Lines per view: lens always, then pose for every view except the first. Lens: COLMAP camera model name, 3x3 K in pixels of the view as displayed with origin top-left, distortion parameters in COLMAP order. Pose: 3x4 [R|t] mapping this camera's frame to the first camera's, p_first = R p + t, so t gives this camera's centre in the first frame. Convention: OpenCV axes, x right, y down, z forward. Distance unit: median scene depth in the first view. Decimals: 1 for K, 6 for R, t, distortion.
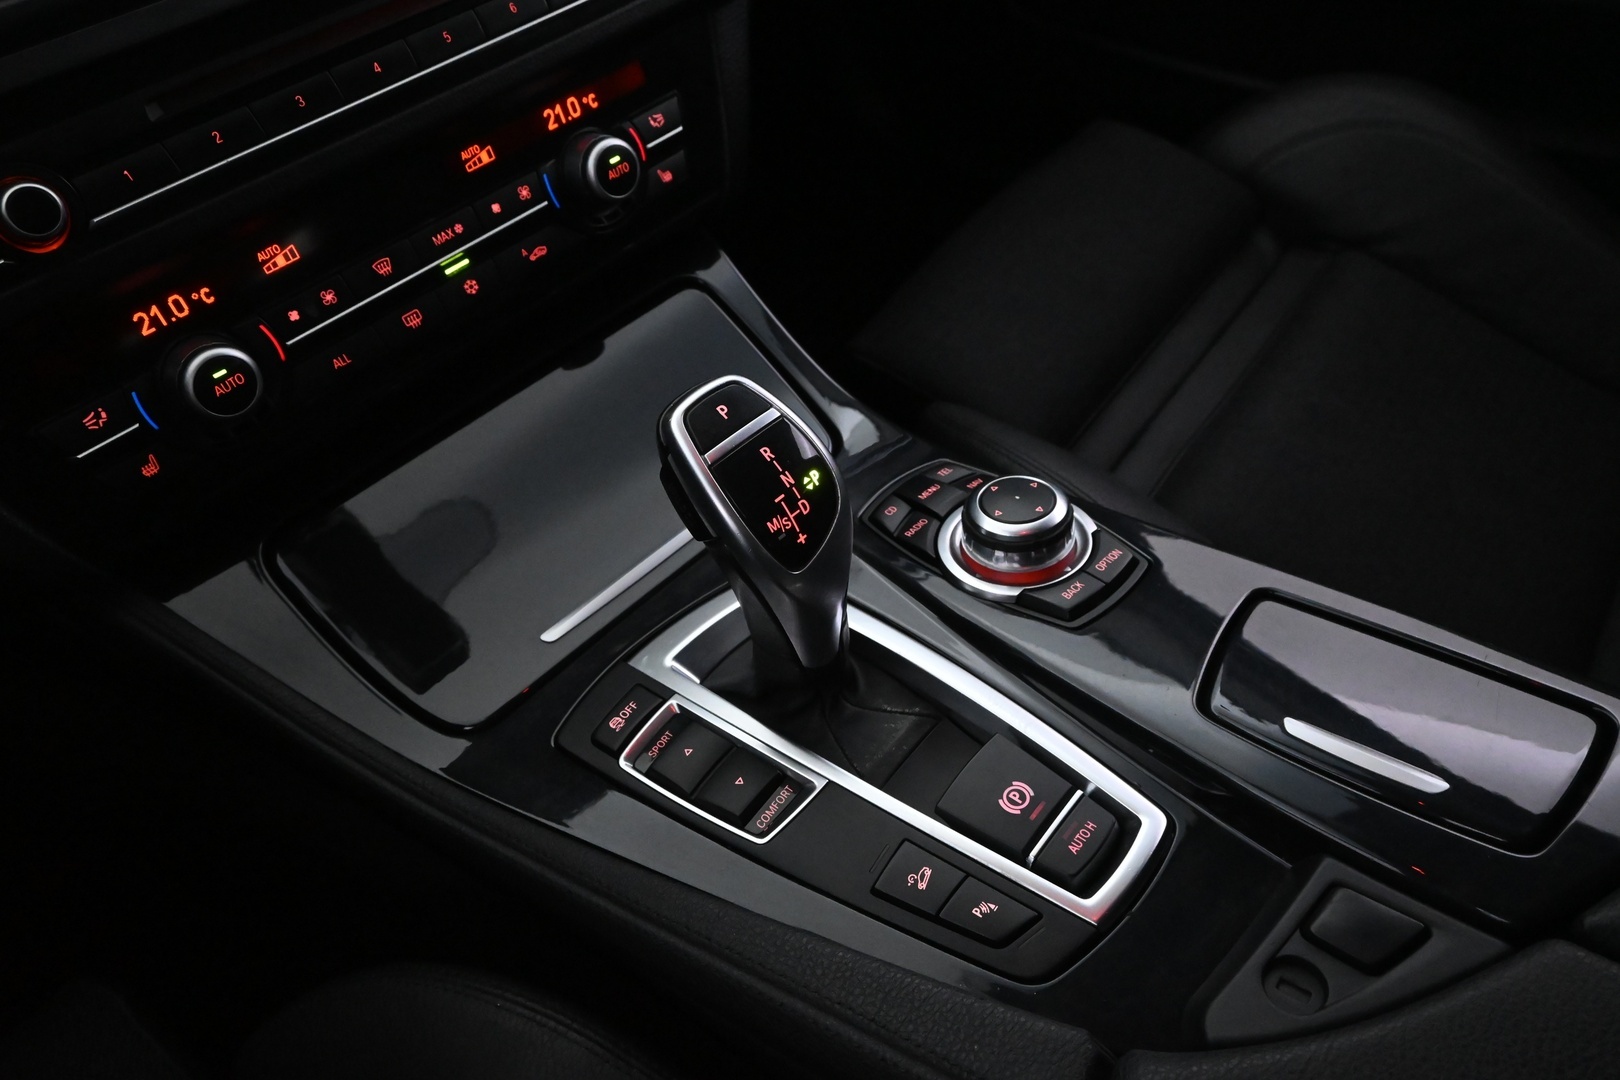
lens RADIAL K [[1131.7, 0, 810.0], [0, 1131.7, 540.0], [0, 0, 1]] dist [-0.005395, -0.002211]
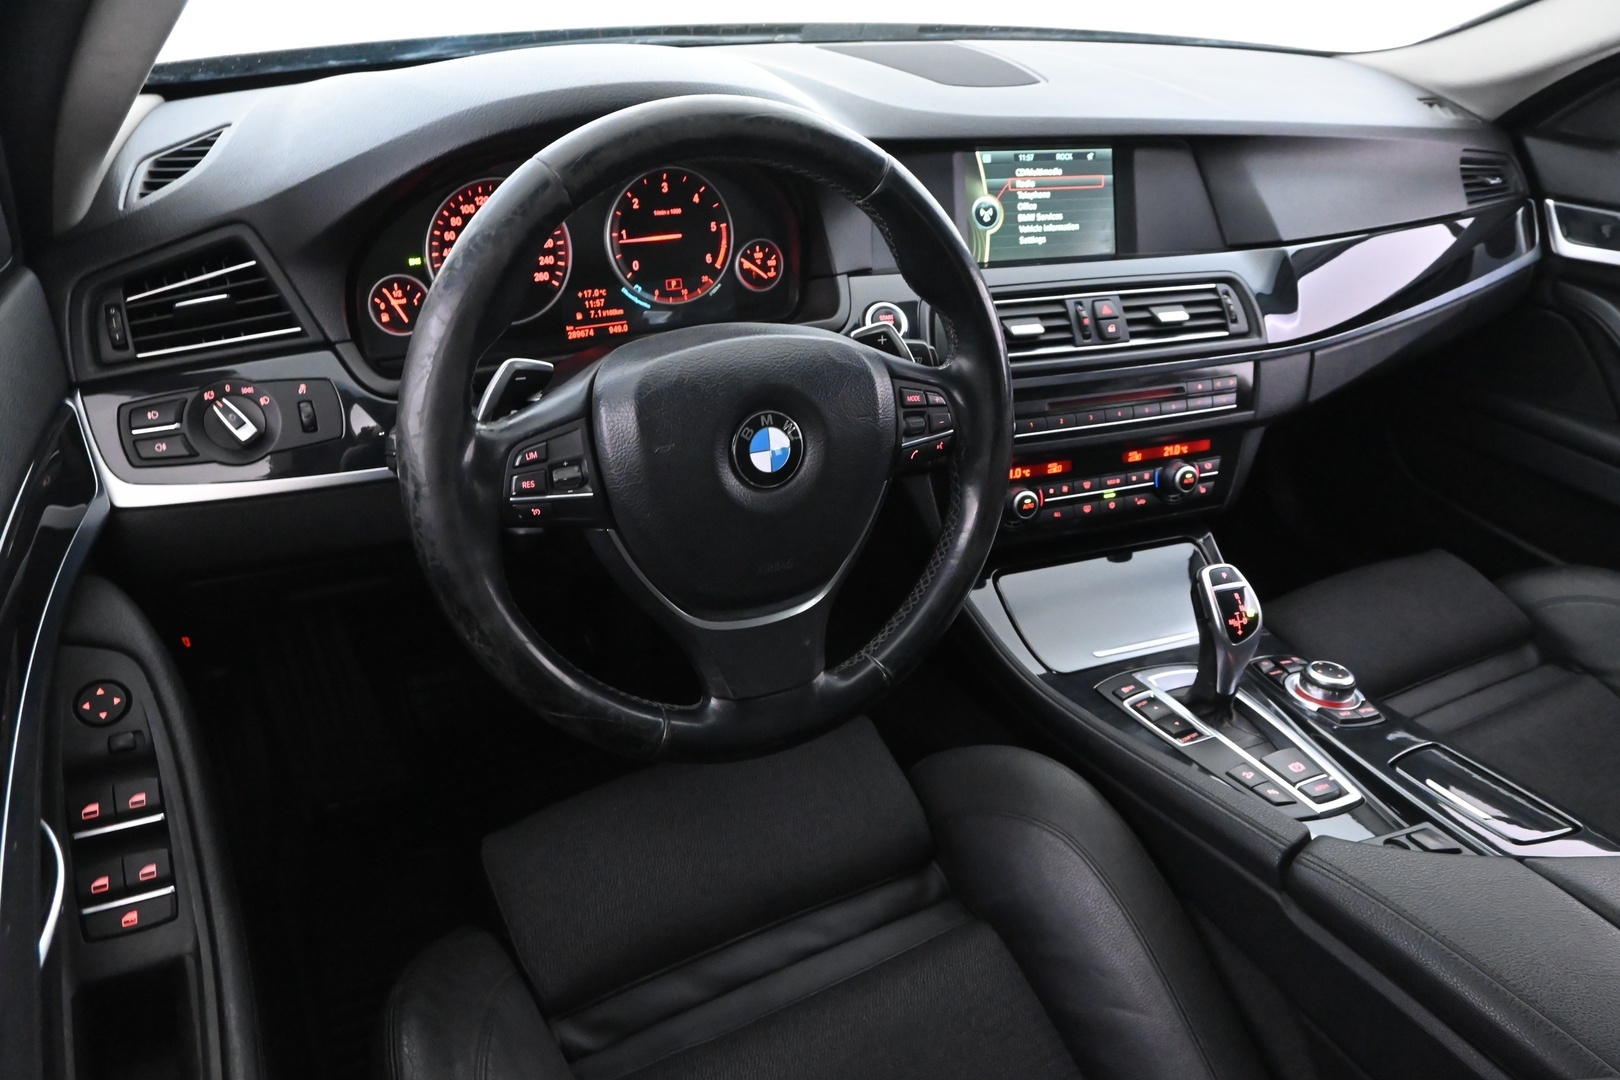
lens RADIAL K [[1119.5, 0, 810.0], [0, 1119.5, 540.0], [0, 0, 1]] dist [0.004554, 0.000230]
pose [[0.901036, 0.322141, -0.290448, -0.172494], [-0.388758, 0.896758, -0.211406, 0.581363], [0.192358, 0.303399, 0.933246, -1.272100]]
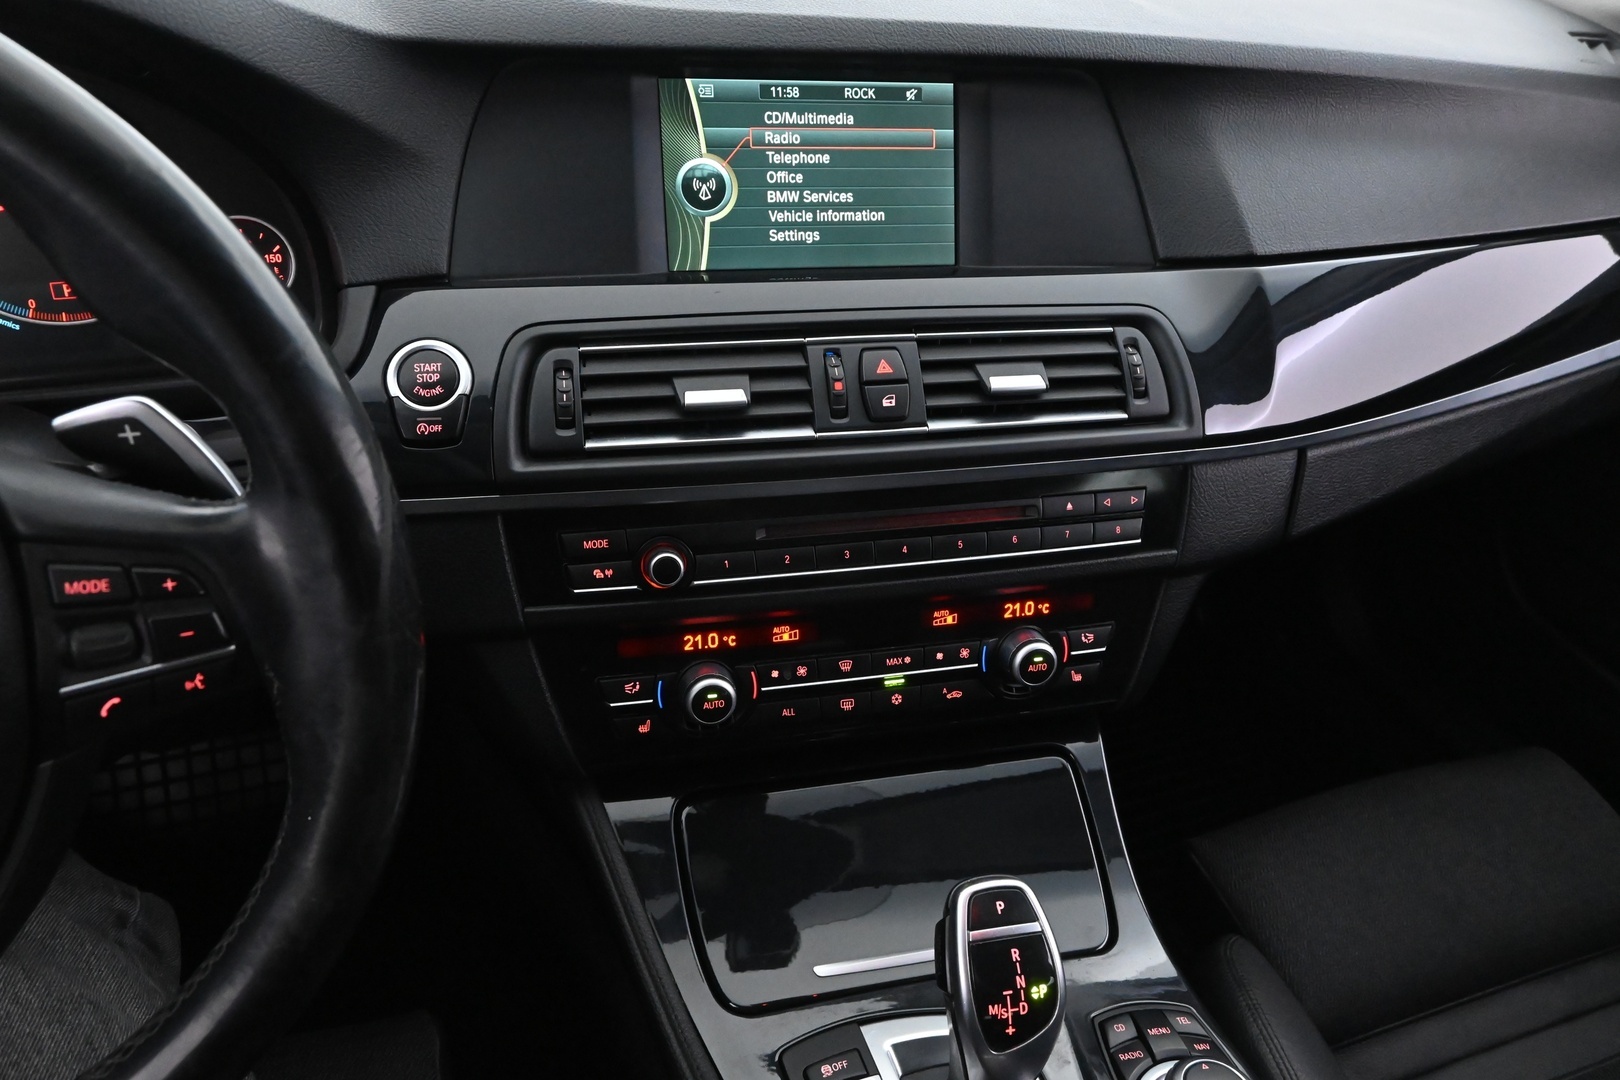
lens RADIAL K [[1108.6, 0, 810.0], [0, 1108.6, 540.0], [0, 0, 1]] dist [-0.006217, -0.003531]
pose [[0.825298, 0.396773, -0.401814, 0.072153], [-0.480629, 0.867089, -0.130967, -0.170470], [0.296445, 0.301210, 0.906307, -0.290723]]
